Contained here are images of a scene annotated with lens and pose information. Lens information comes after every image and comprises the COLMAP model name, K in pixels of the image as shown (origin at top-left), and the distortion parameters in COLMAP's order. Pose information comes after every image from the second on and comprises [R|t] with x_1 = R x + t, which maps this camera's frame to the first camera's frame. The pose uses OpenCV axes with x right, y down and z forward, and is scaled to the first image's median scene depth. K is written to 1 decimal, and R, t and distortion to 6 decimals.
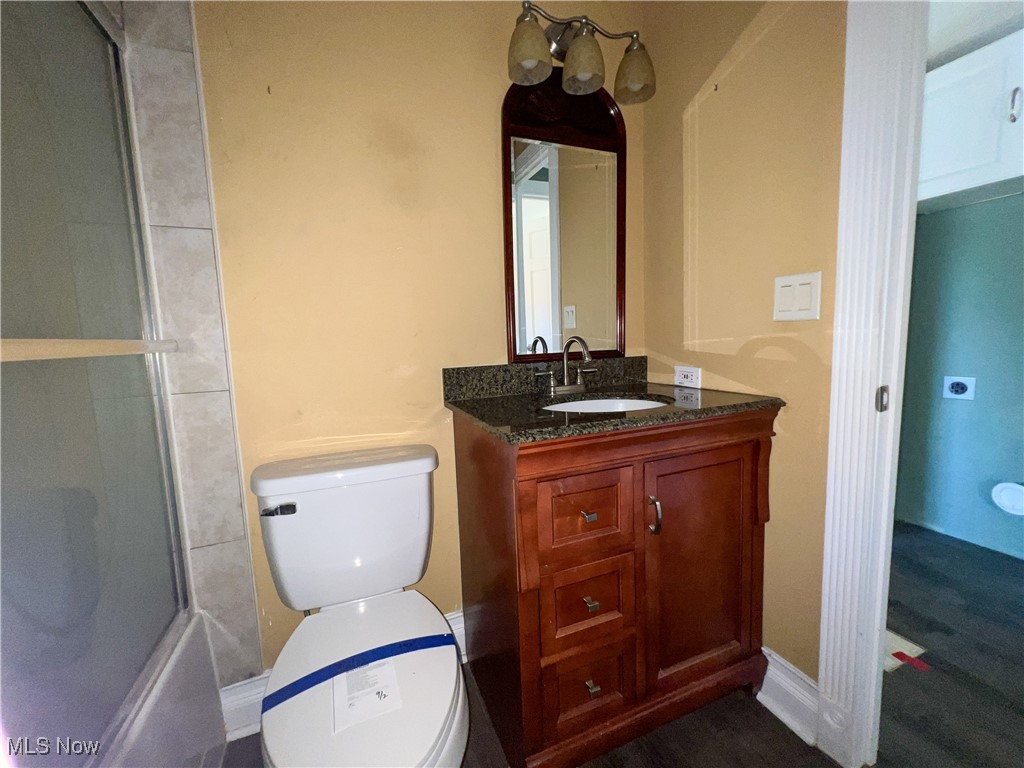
lens RADIAL K [[411.8, 0, 511.1], [0, 411.8, 381.0], [0, 0, 1]] dist [-0.000550, -0.000122]
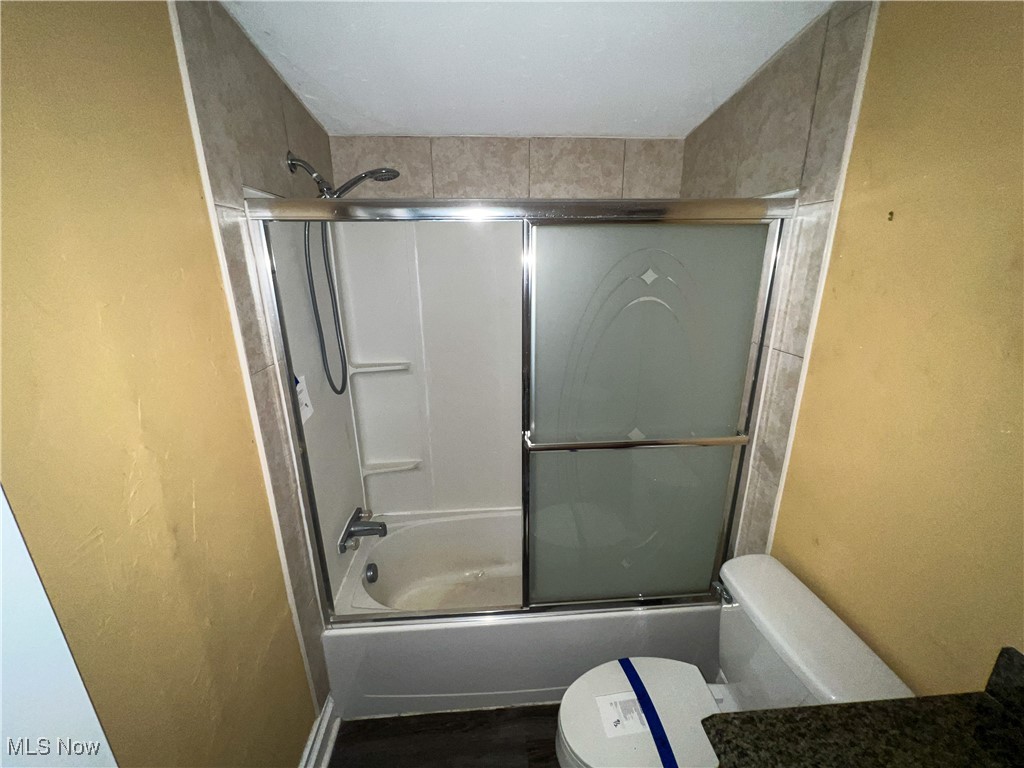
lens RADIAL K [[411.8, 0, 511.1], [0, 411.8, 381.0], [0, 0, 1]] dist [-0.000550, -0.000122]
pose [[-0.298311, 0.312195, -0.901967, 0.414004], [-0.080311, 0.933433, 0.349647, -0.496587], [0.951084, 0.176742, -0.253380, 0.417804]]
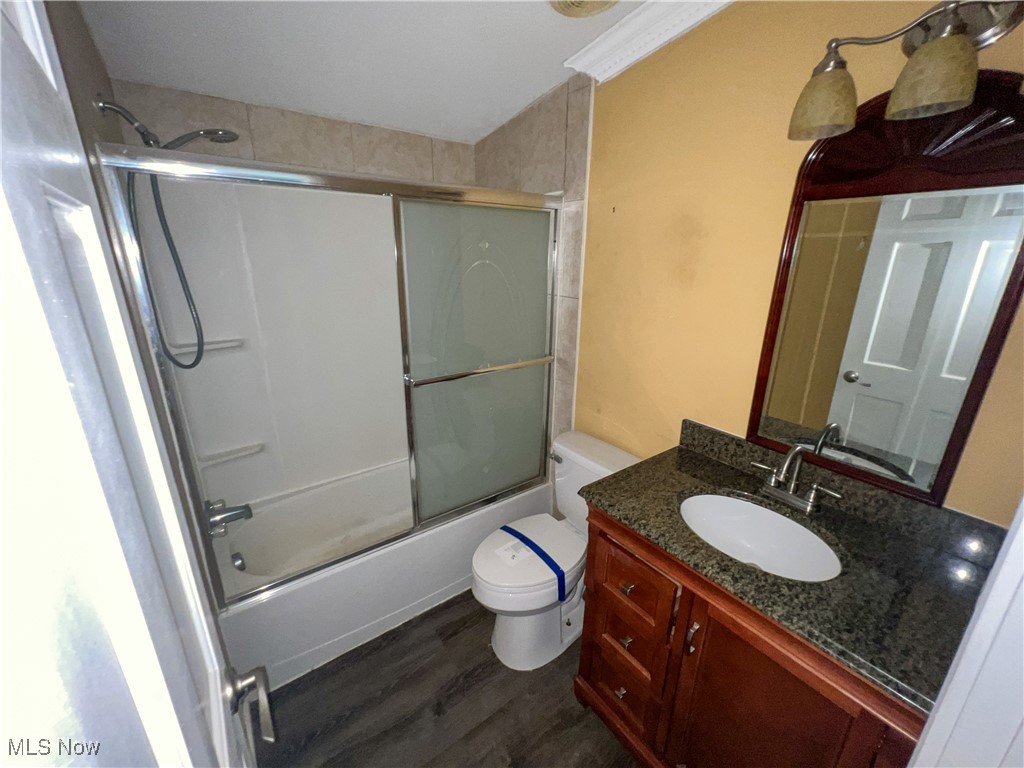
lens RADIAL K [[411.8, 0, 511.1], [0, 411.8, 381.0], [0, 0, 1]] dist [-0.000550, -0.000122]
pose [[0.253385, 0.325769, -0.910863, 0.724950], [-0.123027, 0.944797, 0.303681, -0.417245], [0.959510, 0.035113, 0.279476, 0.180695]]
